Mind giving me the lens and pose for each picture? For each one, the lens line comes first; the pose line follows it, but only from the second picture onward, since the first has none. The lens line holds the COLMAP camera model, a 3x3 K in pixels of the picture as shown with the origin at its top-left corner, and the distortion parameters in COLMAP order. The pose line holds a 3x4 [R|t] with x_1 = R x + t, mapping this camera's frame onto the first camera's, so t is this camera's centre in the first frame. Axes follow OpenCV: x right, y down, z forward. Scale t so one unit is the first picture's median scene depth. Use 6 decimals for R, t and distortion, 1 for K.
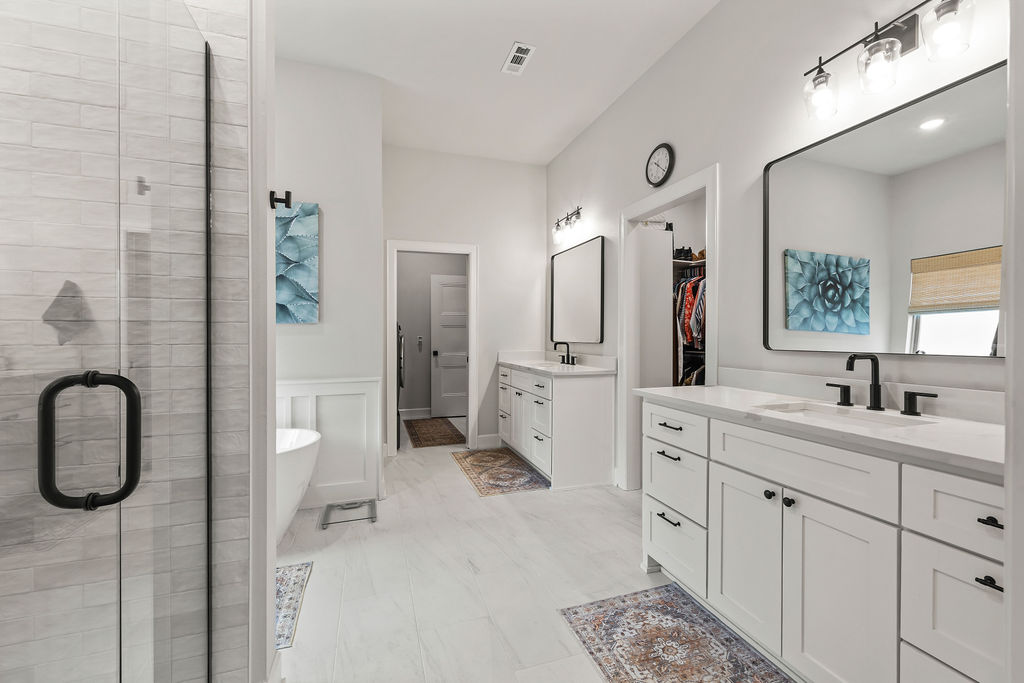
lens RADIAL K [[417.7, 0, 512.0], [0, 417.7, 341.5], [0, 0, 1]] dist [0.000662, -0.000044]
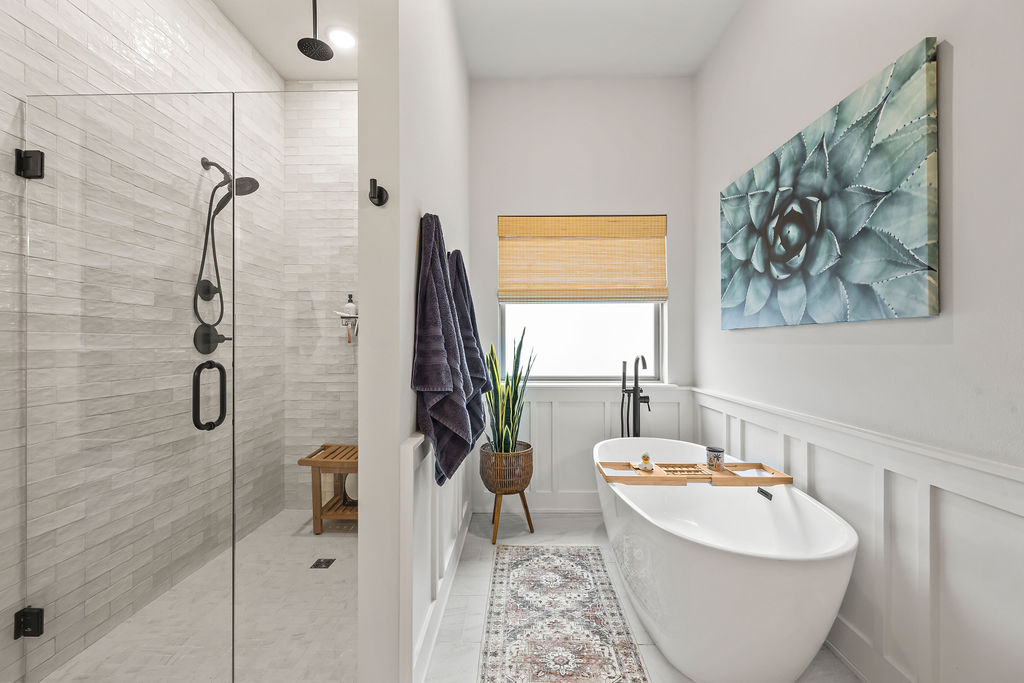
lens RADIAL K [[417.7, 0, 512.0], [0, 417.7, 341.5], [0, 0, 1]] dist [0.000662, -0.000044]
pose [[-0.359939, -0.006978, -0.932950, 0.063056], [-0.016567, 0.999862, -0.001086, -0.007687], [0.932829, 0.015065, -0.360005, 0.555015]]
